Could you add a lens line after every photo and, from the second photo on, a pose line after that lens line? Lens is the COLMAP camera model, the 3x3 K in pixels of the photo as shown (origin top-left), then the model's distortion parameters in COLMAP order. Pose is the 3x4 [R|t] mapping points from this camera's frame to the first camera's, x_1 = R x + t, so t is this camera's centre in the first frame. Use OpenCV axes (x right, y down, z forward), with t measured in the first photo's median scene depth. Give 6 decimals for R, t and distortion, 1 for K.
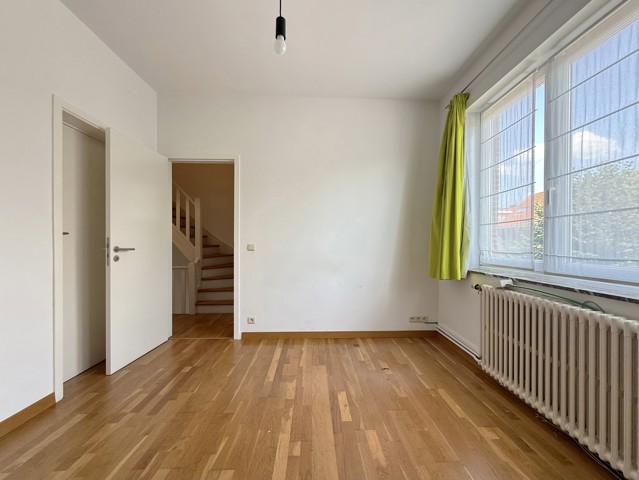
lens RADIAL K [[263.3, 0, 323.1], [0, 263.3, 246.9], [0, 0, 1]] dist [-0.000062, -0.000092]
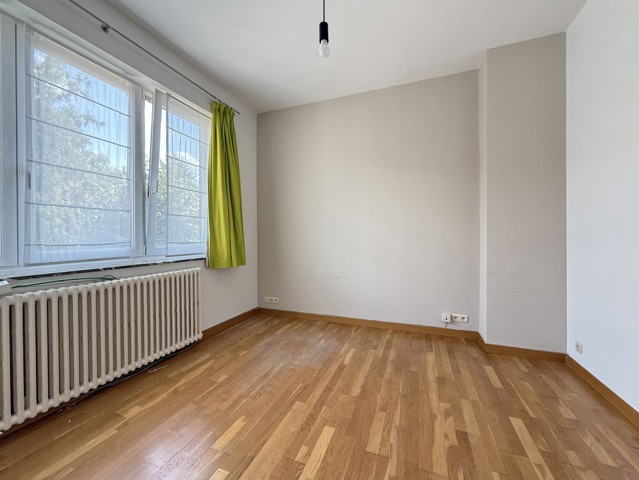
lens RADIAL K [[263.3, 0, 321.5], [0, 263.3, 237.7], [0, 0, 1]] dist [-0.000062, -0.000092]
pose [[-0.922750, -0.001776, 0.385395, -0.521369], [0.004903, 0.999854, 0.016345, -0.002444], [-0.385368, 0.016972, -0.922607, 1.827367]]
